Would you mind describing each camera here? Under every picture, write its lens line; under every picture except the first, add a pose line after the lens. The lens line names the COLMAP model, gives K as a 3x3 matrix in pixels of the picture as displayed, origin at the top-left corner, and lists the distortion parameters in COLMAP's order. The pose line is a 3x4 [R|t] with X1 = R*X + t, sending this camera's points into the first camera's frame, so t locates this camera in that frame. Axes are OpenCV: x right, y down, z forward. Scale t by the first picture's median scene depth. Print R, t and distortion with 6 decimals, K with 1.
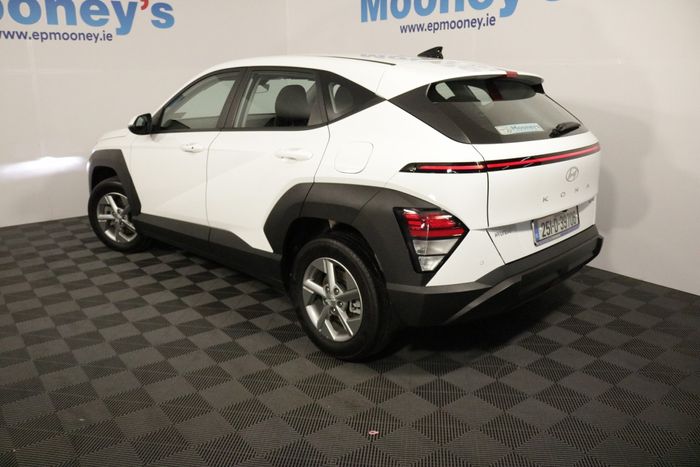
lens RADIAL K [[563.6, 0, 341.5], [0, 563.6, 243.0], [0, 0, 1]] dist [-0.156835, 0.116506]
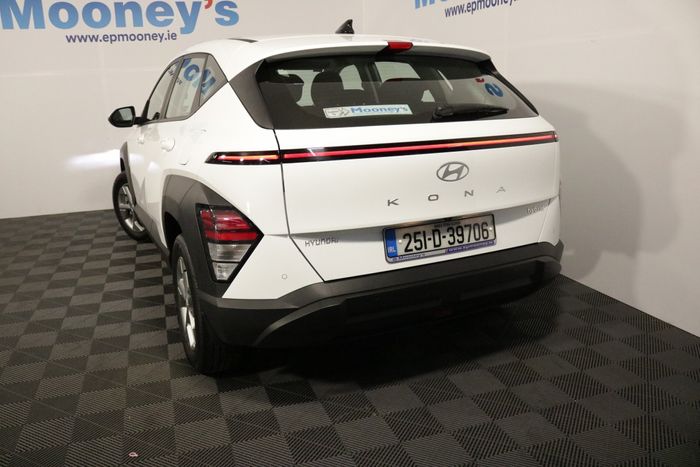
lens RADIAL K [[563.6, 0, 341.5], [0, 563.6, 243.0], [0, 0, 1]] dist [-0.156835, 0.116506]
pose [[0.944473, 0.068601, -0.321348, 0.411948], [-0.070264, 0.997508, 0.006435, -0.017095], [0.320988, 0.016501, 0.946939, 0.180519]]
